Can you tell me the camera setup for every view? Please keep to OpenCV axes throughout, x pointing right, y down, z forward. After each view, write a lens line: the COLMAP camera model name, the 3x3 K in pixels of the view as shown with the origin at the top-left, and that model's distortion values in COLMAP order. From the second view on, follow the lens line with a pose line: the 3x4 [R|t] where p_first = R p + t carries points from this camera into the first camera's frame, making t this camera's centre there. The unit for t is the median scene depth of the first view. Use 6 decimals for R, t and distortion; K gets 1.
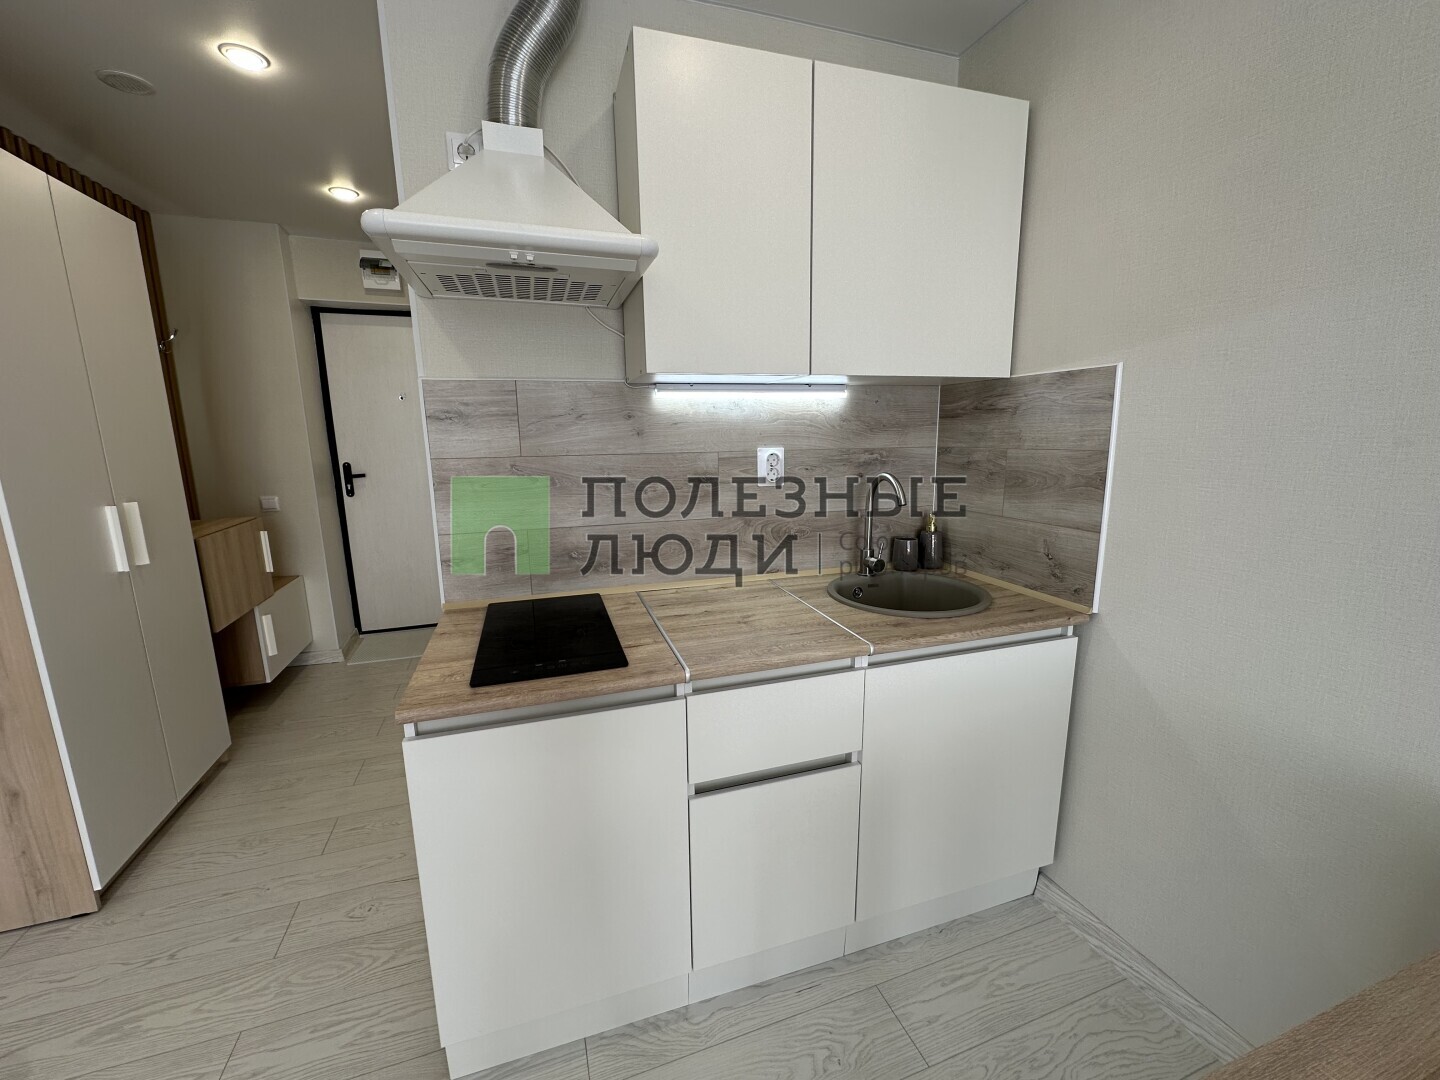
lens RADIAL K [[580.3, 0, 719.1], [0, 580.3, 538.6], [0, 0, 1]] dist [-0.007232, 0.002100]
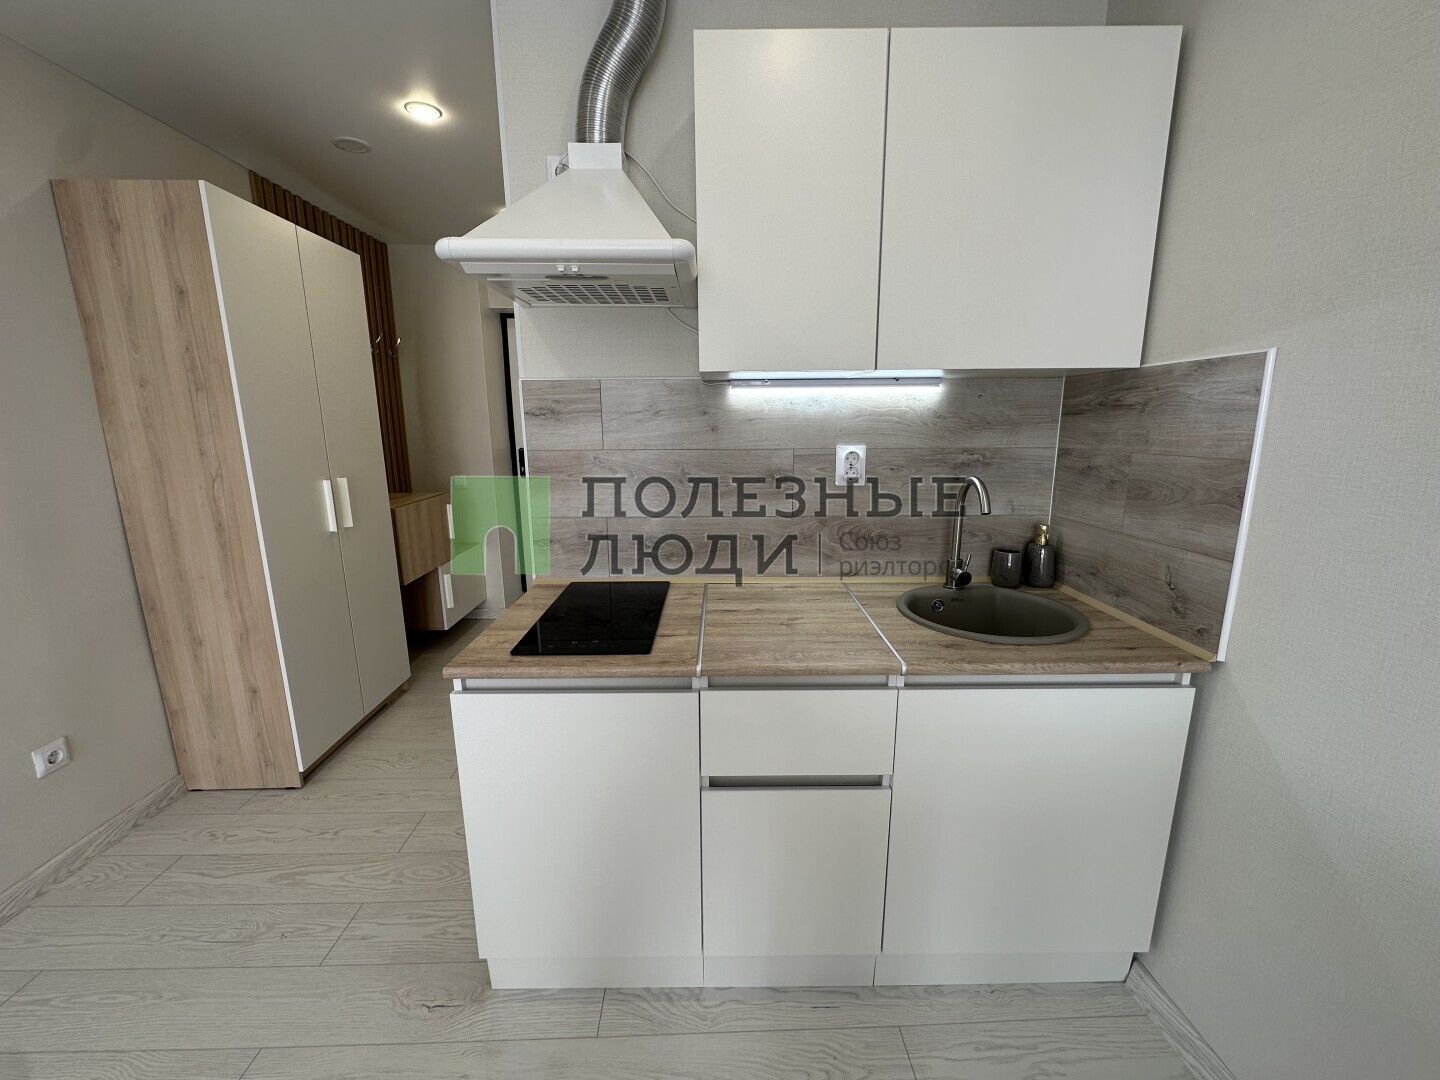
lens RADIAL K [[580.3, 0, 718.3], [0, 580.3, 538.2], [0, 0, 1]] dist [-0.007232, 0.002100]
pose [[0.953388, 0.067595, -0.294078, 0.190687], [-0.062119, 0.997678, 0.027933, -0.019555], [0.295283, -0.008363, 0.955373, 0.025115]]
